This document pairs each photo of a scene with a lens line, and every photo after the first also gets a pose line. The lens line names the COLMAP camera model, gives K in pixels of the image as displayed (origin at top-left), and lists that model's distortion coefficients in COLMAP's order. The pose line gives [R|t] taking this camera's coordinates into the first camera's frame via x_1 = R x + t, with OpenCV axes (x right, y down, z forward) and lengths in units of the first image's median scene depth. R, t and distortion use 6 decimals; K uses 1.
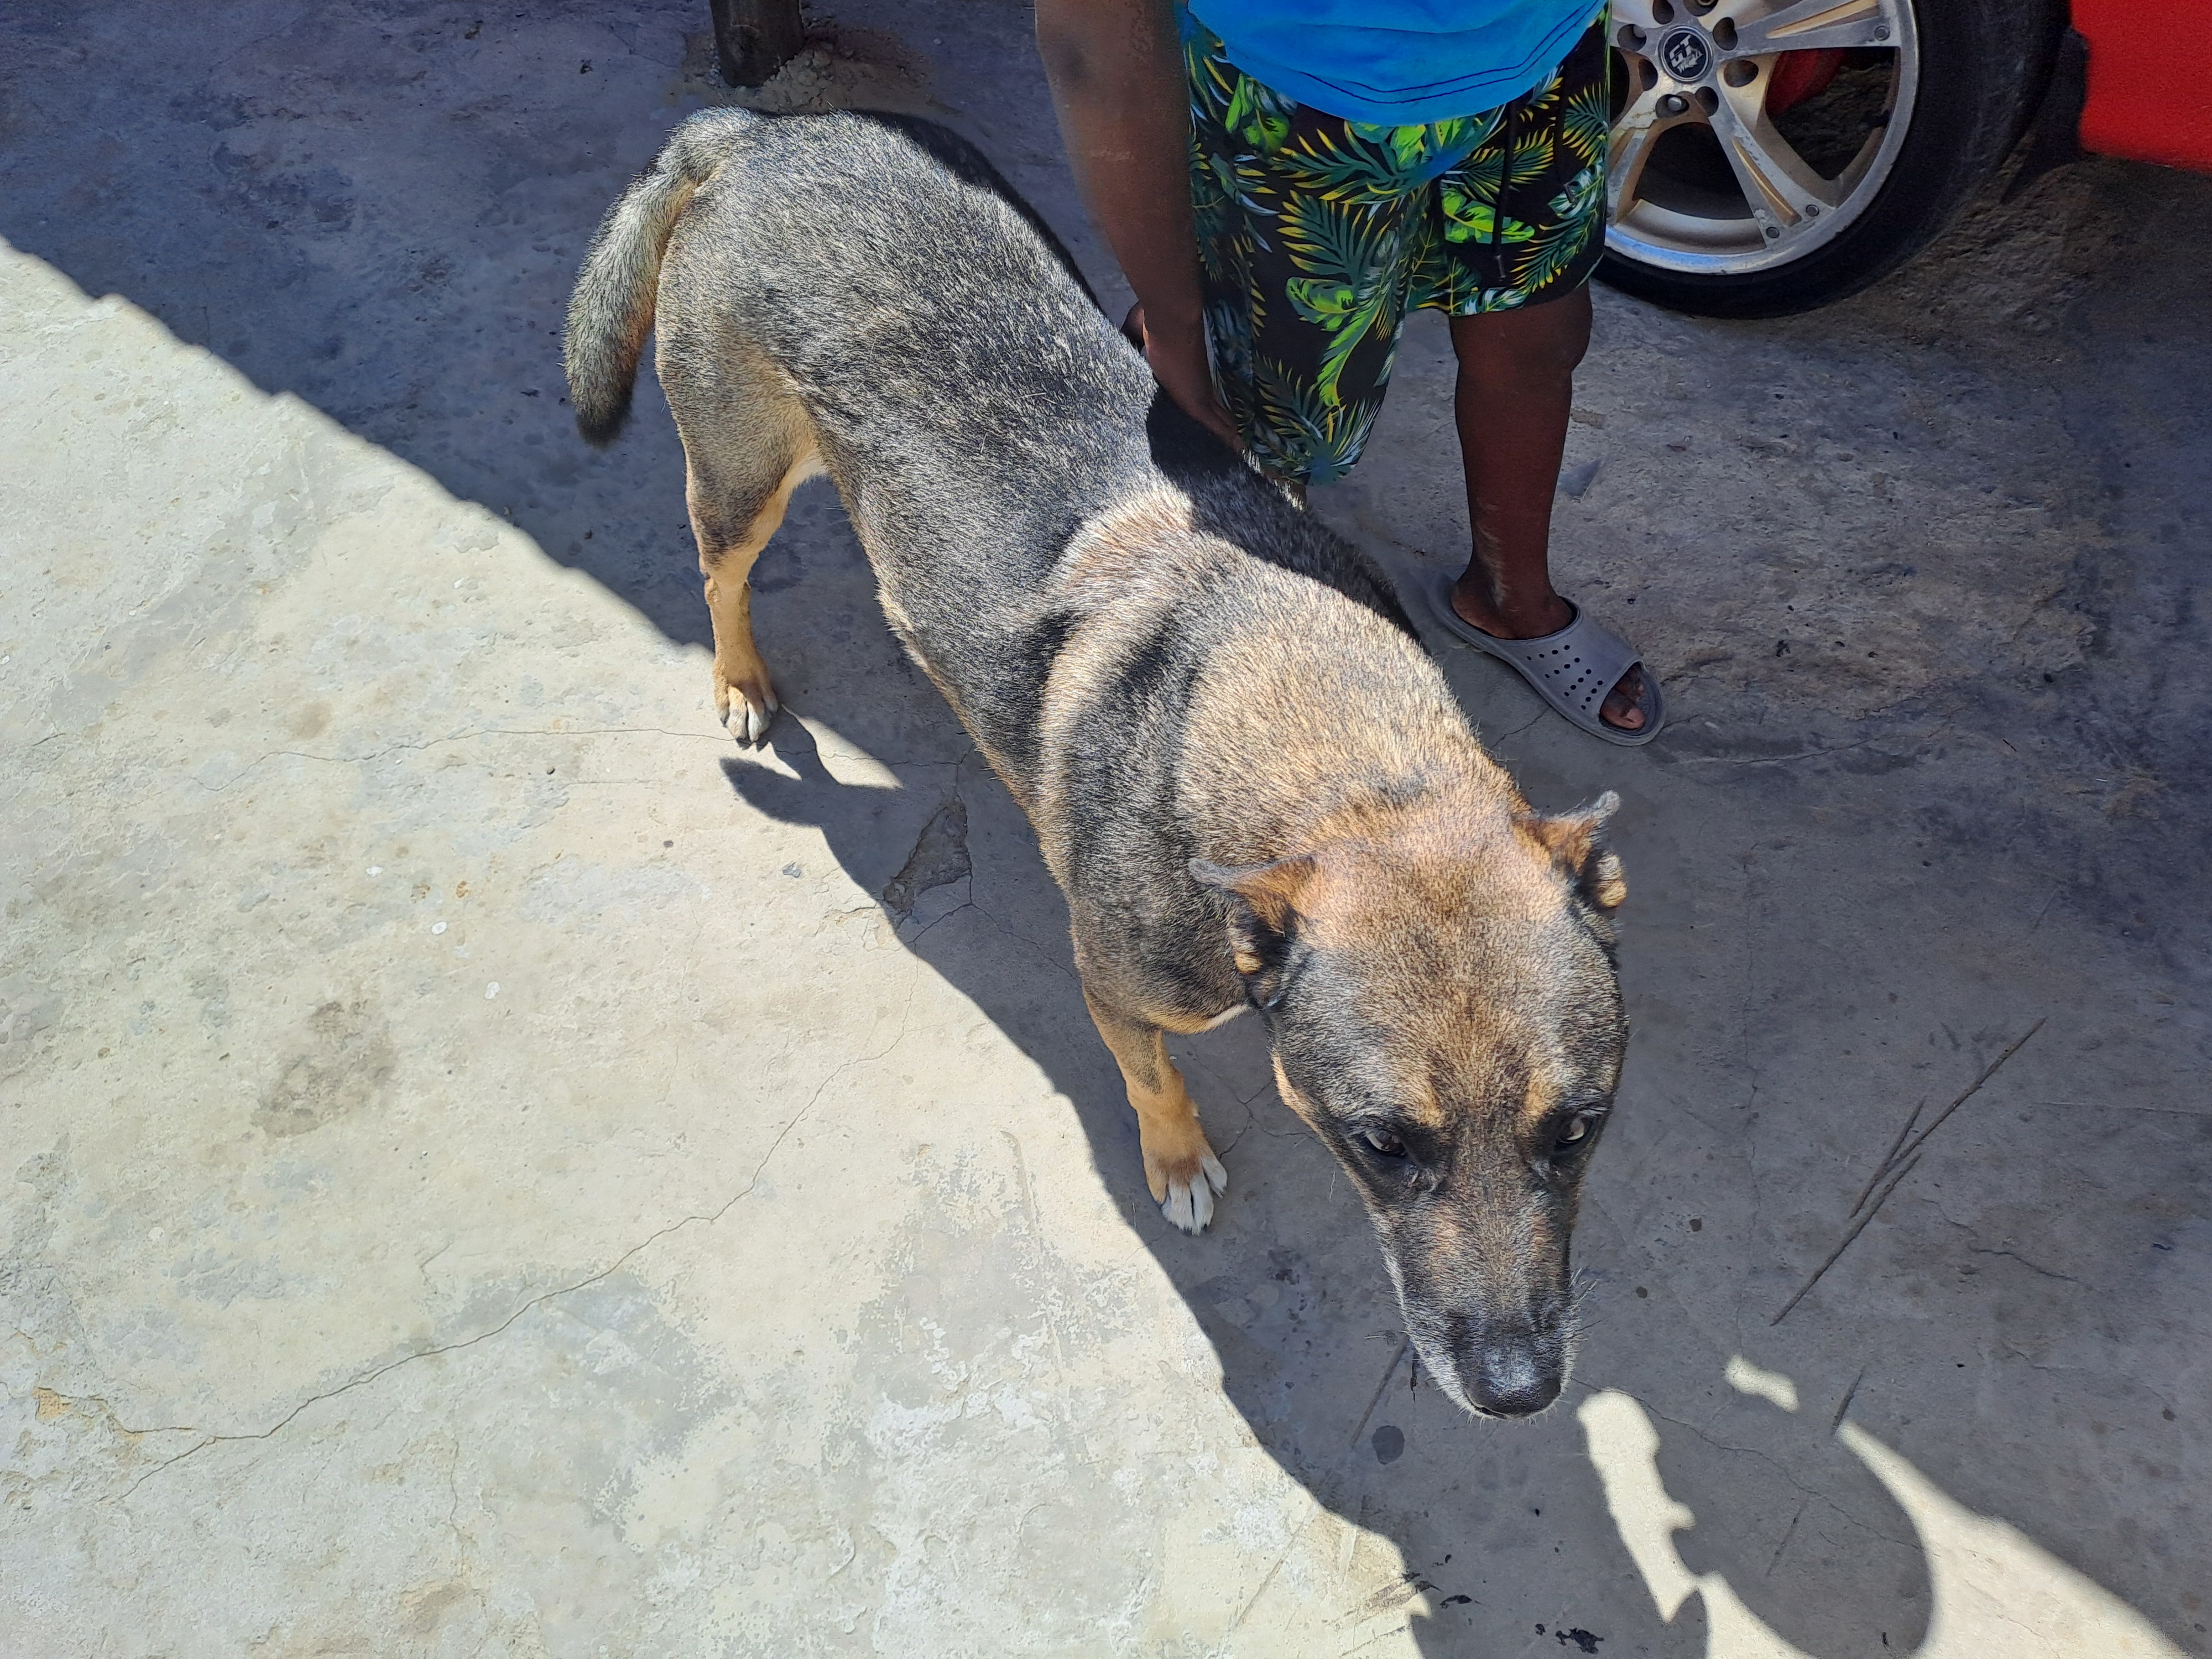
lens RADIAL K [[1741.3, 0, 1067.0], [0, 1741.3, 1012.1], [0, 0, 1]] dist [0.120523, -0.125759]
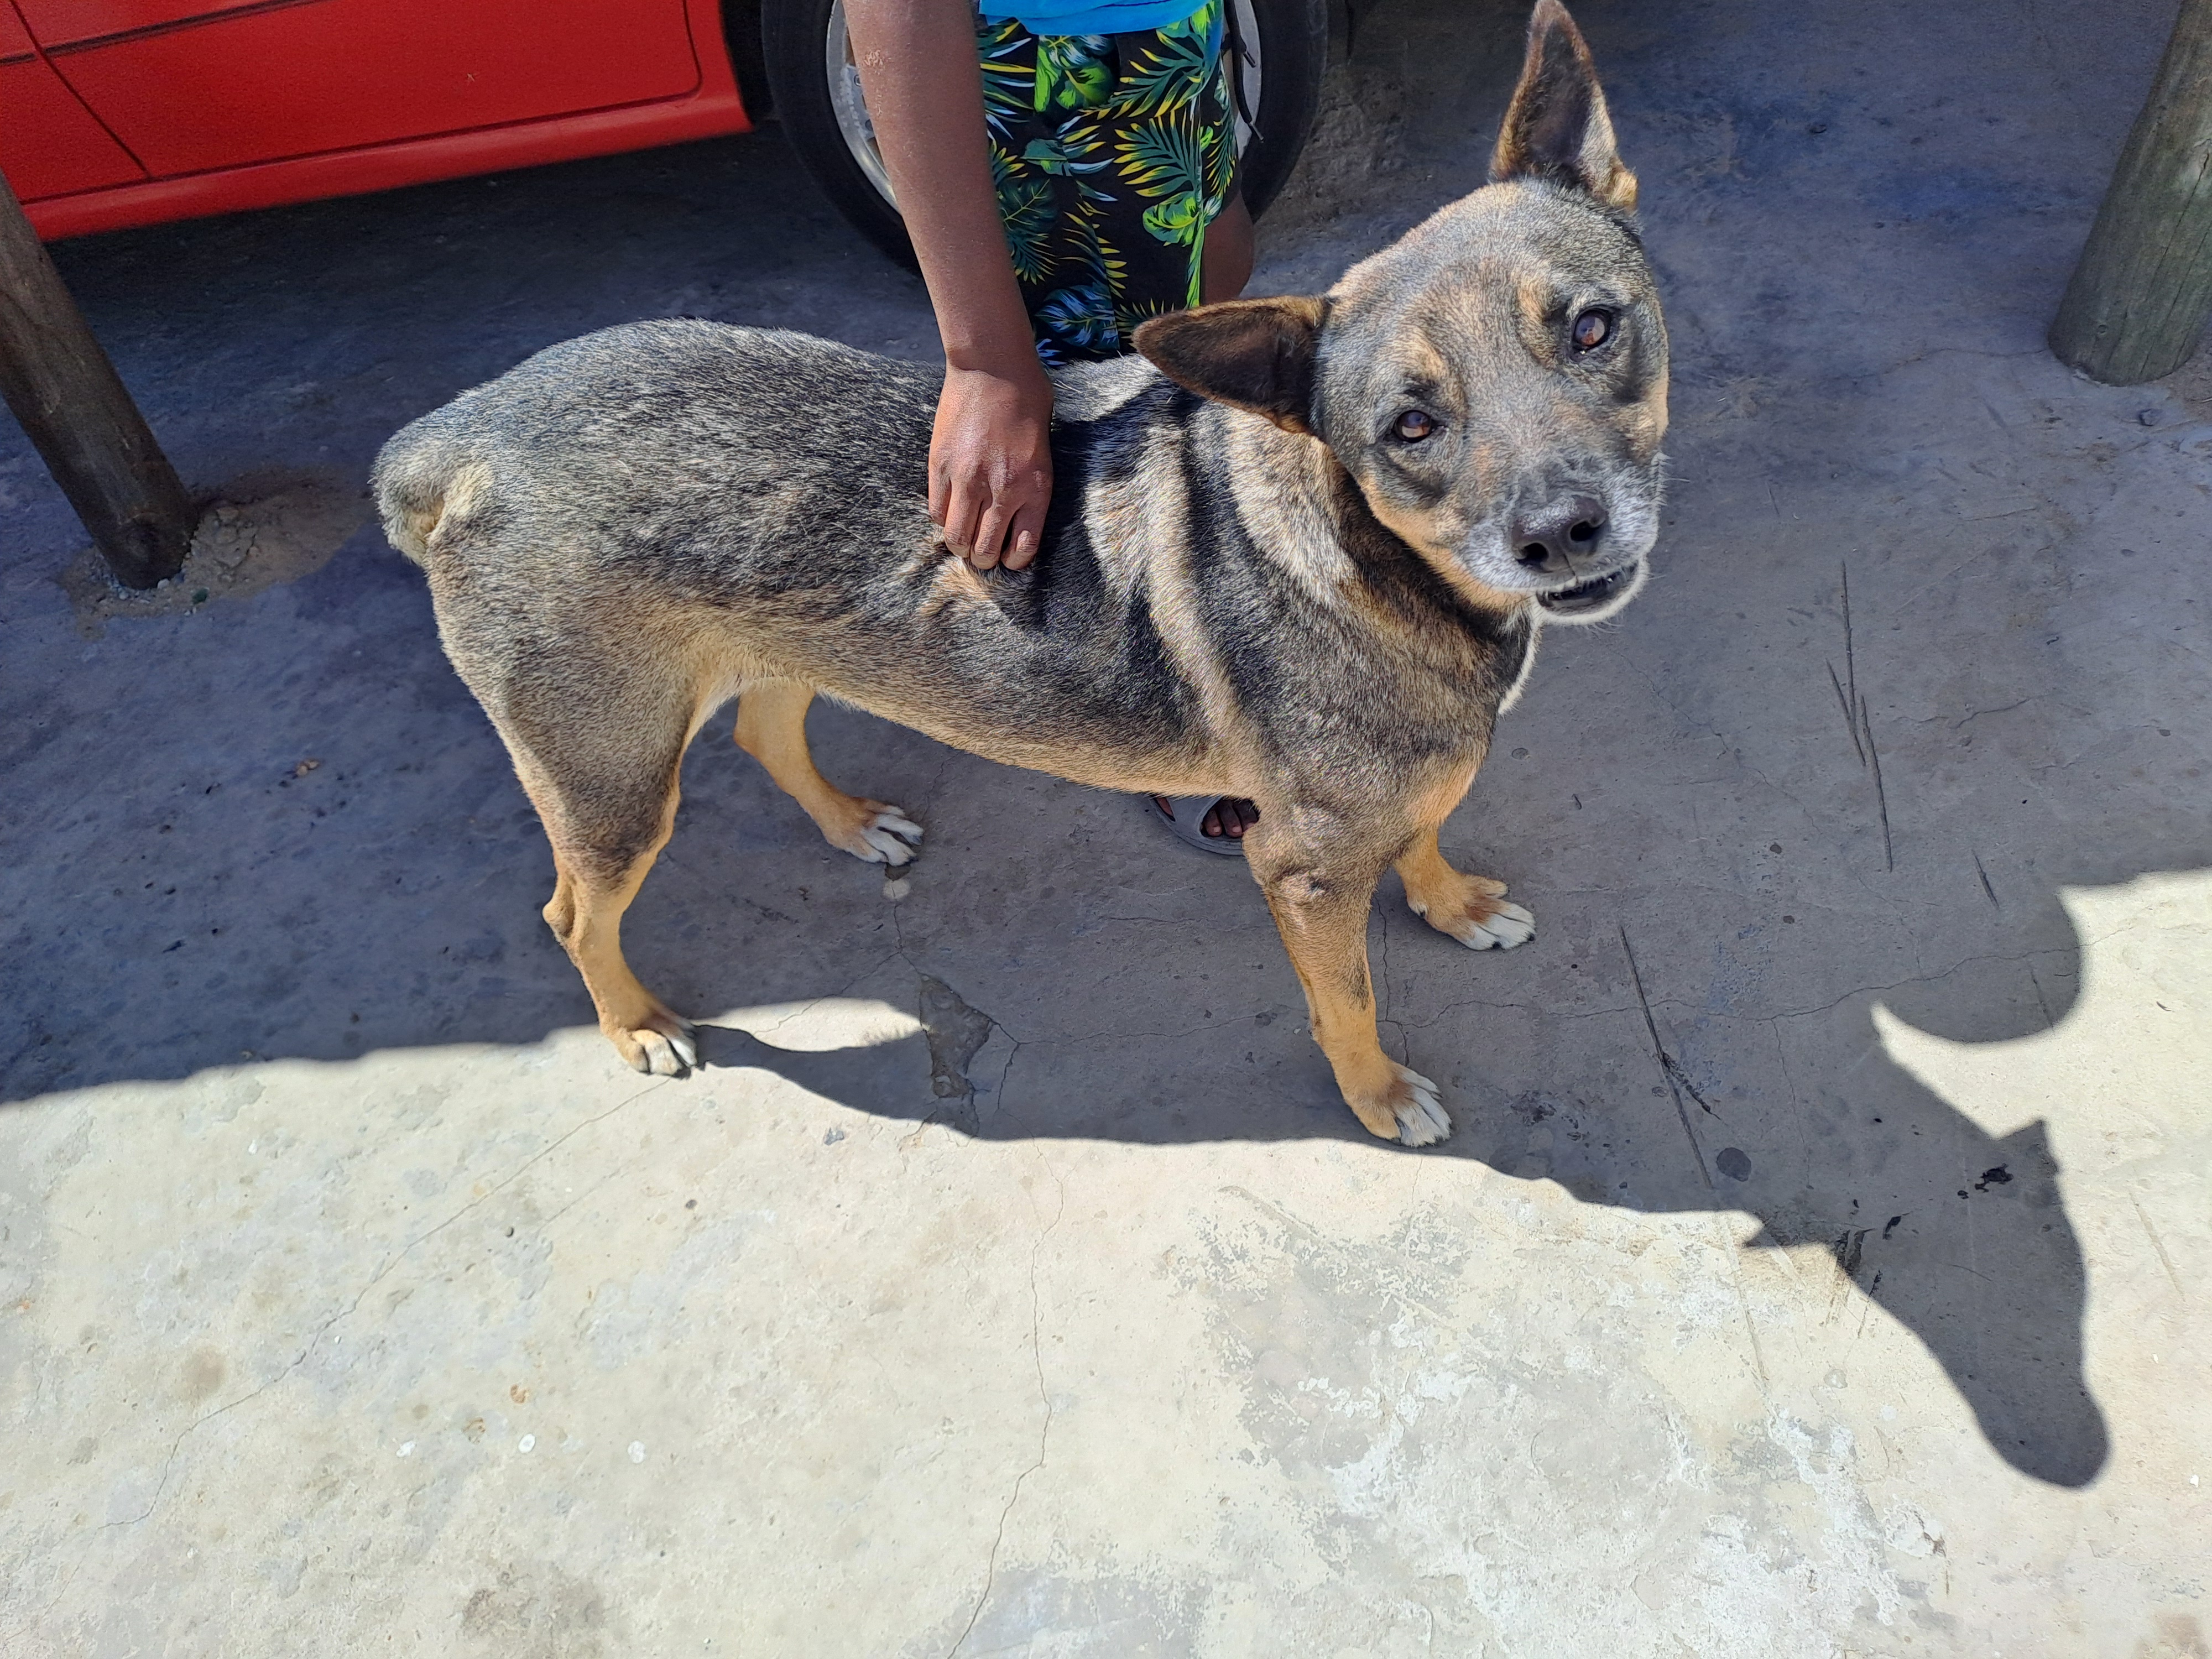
lens RADIAL K [[1720.7, 0, 1372.8], [0, 1720.7, 834.9], [0, 0, 1]] dist [0.095689, -0.051340]
pose [[0.755609, -0.566945, 0.328066, -0.180596], [0.610398, 0.791150, -0.038663, 0.001913], [-0.237630, 0.229465, 0.943863, 0.040027]]
